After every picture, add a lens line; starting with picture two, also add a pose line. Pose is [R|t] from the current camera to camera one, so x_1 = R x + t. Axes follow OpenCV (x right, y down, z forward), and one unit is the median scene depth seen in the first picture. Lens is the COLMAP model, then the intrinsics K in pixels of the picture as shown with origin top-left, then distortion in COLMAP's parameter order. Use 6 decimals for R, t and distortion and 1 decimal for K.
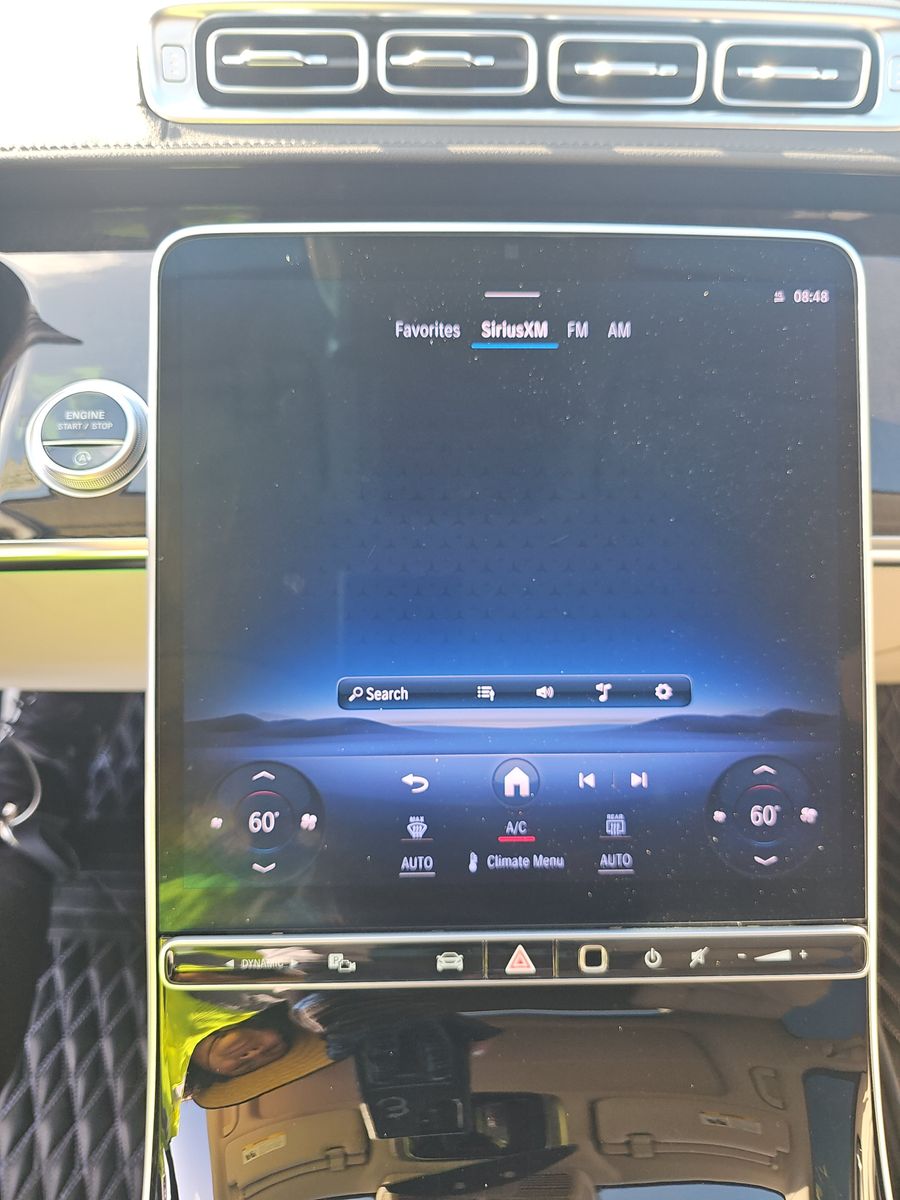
lens RADIAL K [[812.6, 0, 452.5], [0, 812.6, 637.5], [0, 0, 1]] dist [0.027244, -0.057621]
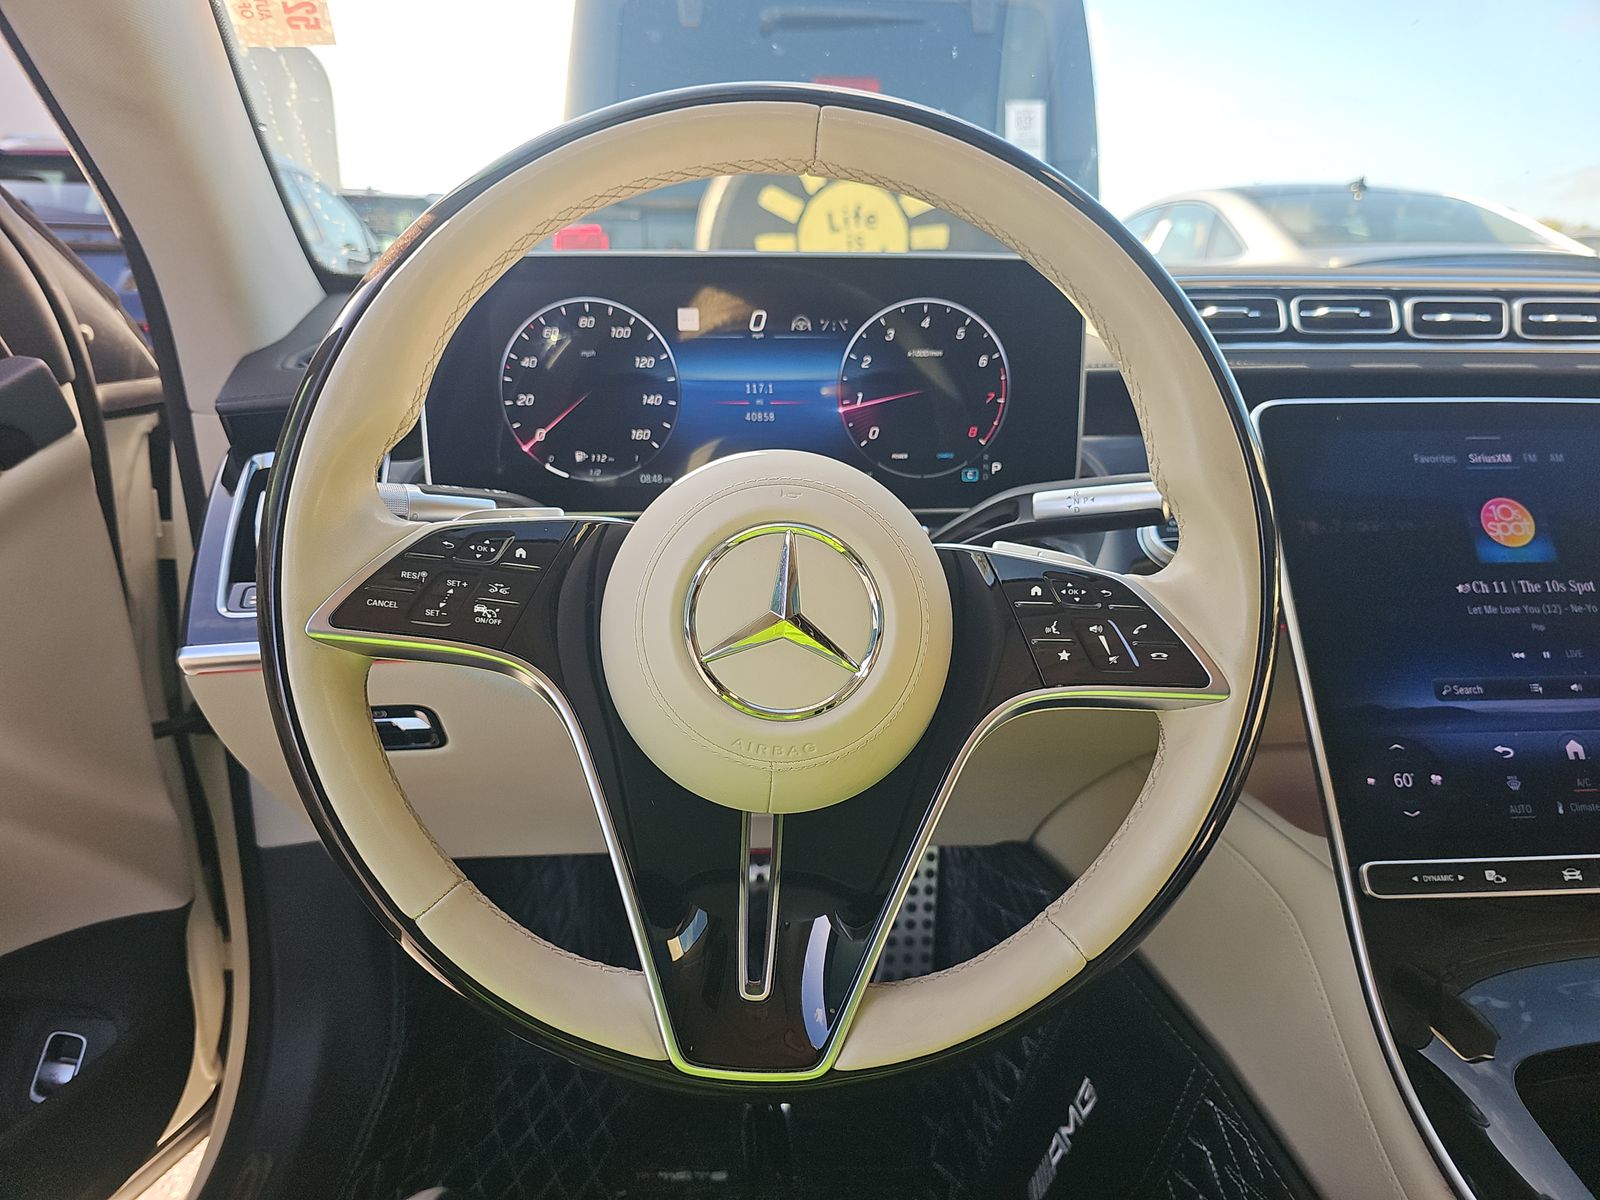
lens RADIAL K [[1083.5, 0, 778.6], [0, 1083.5, 644.4], [0, 0, 1]] dist [0.027244, -0.057621]
pose [[0.999657, -0.018476, 0.018560, -1.280549], [0.023824, 0.935852, -0.351588, 0.615858], [-0.010874, 0.351910, 0.935971, -0.737076]]
